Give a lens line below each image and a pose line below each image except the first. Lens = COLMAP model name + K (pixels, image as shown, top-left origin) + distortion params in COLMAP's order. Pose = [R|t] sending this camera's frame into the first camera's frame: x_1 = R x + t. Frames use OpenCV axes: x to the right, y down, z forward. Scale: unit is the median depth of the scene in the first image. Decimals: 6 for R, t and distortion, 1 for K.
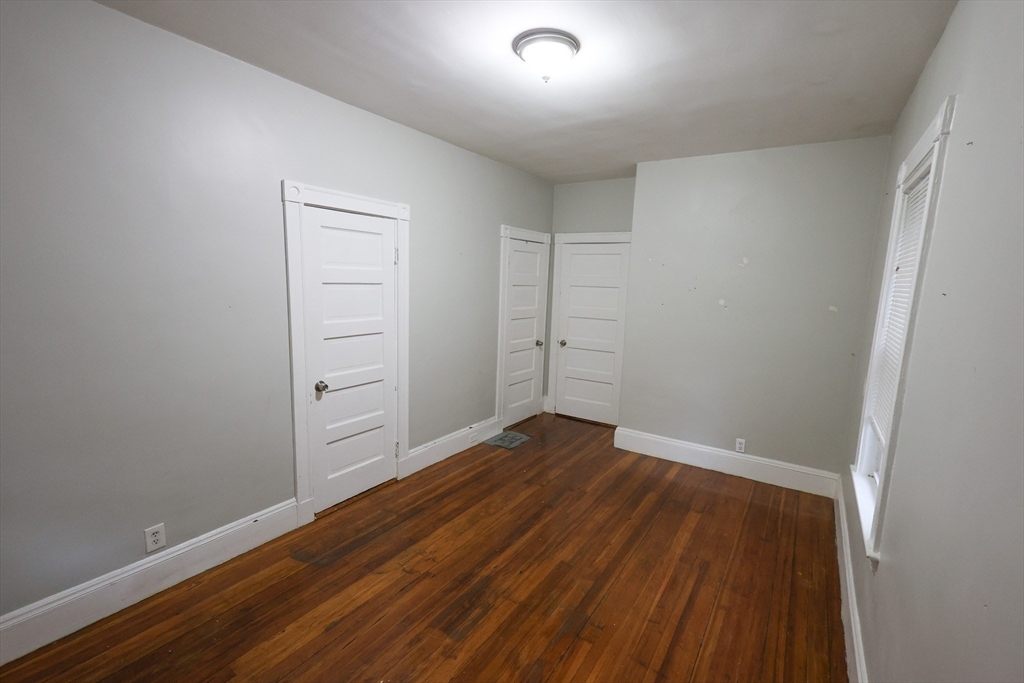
lens RADIAL K [[446.7, 0, 511.2], [0, 446.7, 342.4], [0, 0, 1]] dist [0.002368, 0.000195]
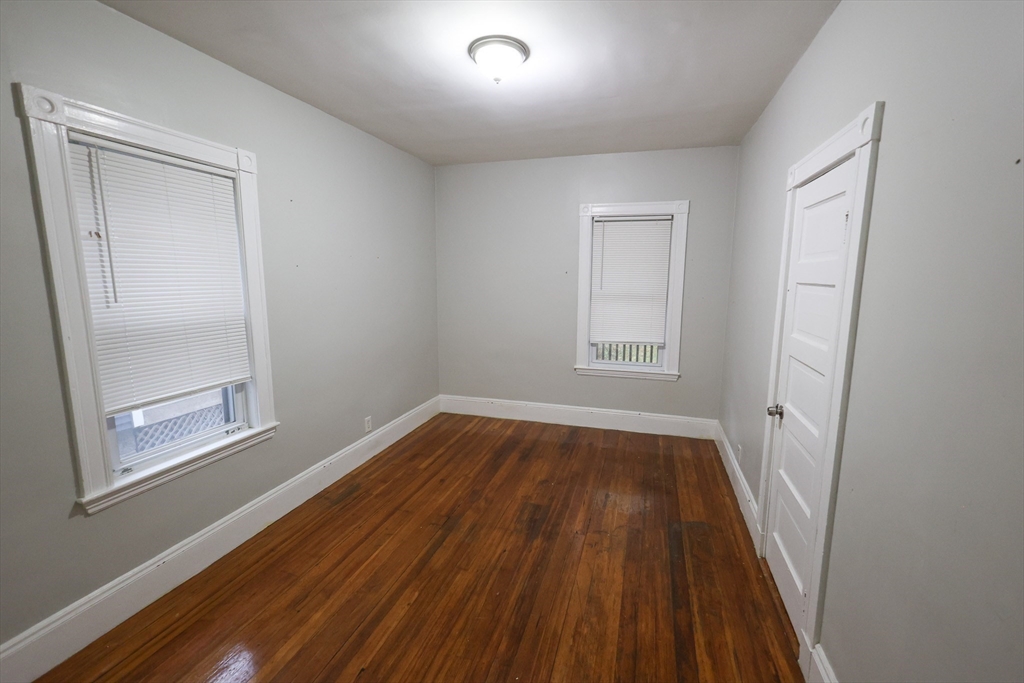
lens RADIAL K [[446.7, 0, 510.8], [0, 446.7, 340.9], [0, 0, 1]] dist [0.002368, 0.000195]
pose [[-0.957073, 0.011427, -0.289620, 0.291912], [-0.073562, 0.956929, 0.280849, -0.231771], [0.280355, 0.290098, -0.915010, 1.753063]]
